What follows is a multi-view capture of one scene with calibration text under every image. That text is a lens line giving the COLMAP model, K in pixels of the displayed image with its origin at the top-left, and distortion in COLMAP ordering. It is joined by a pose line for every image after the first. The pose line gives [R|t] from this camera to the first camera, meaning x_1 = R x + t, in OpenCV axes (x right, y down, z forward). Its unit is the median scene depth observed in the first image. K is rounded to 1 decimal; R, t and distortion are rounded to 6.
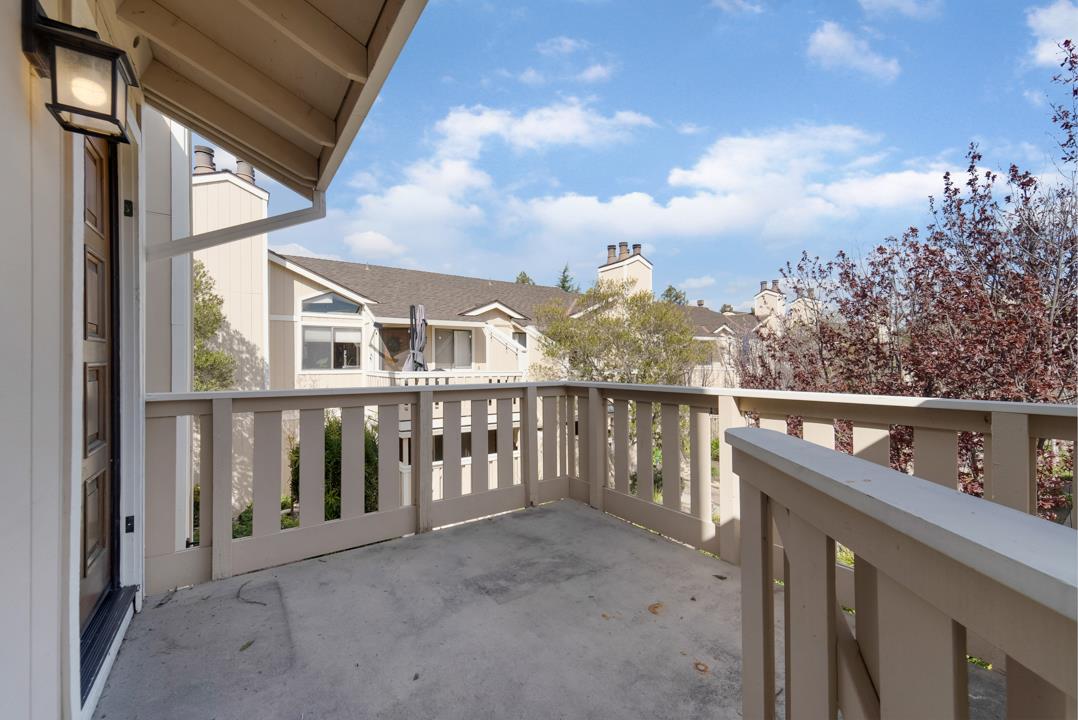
lens RADIAL K [[449.6, 0, 539.0], [0, 449.6, 360.0], [0, 0, 1]] dist [-0.000006, -0.000100]
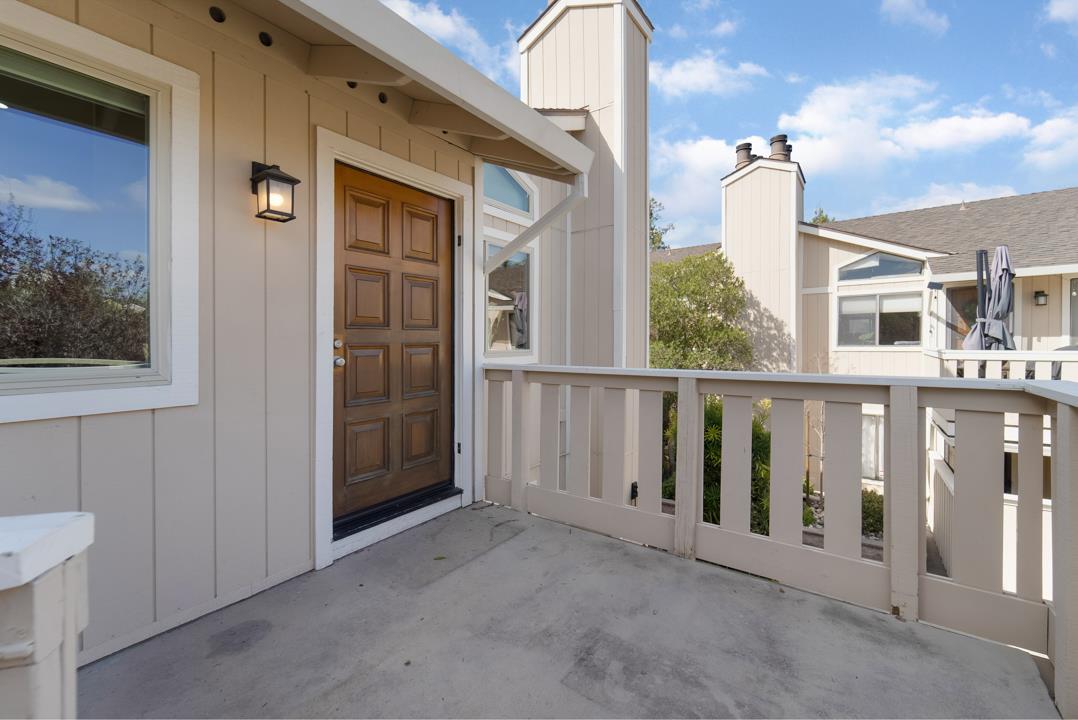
lens RADIAL K [[433.6, 0, 542.9], [0, 433.6, 356.4], [0, 0, 1]] dist [-0.000964, -0.000235]
pose [[0.310779, 0.032333, -0.949932, 0.129739], [0.015639, 0.999112, 0.039123, -0.000517], [0.950353, -0.027015, 0.309998, 0.185351]]
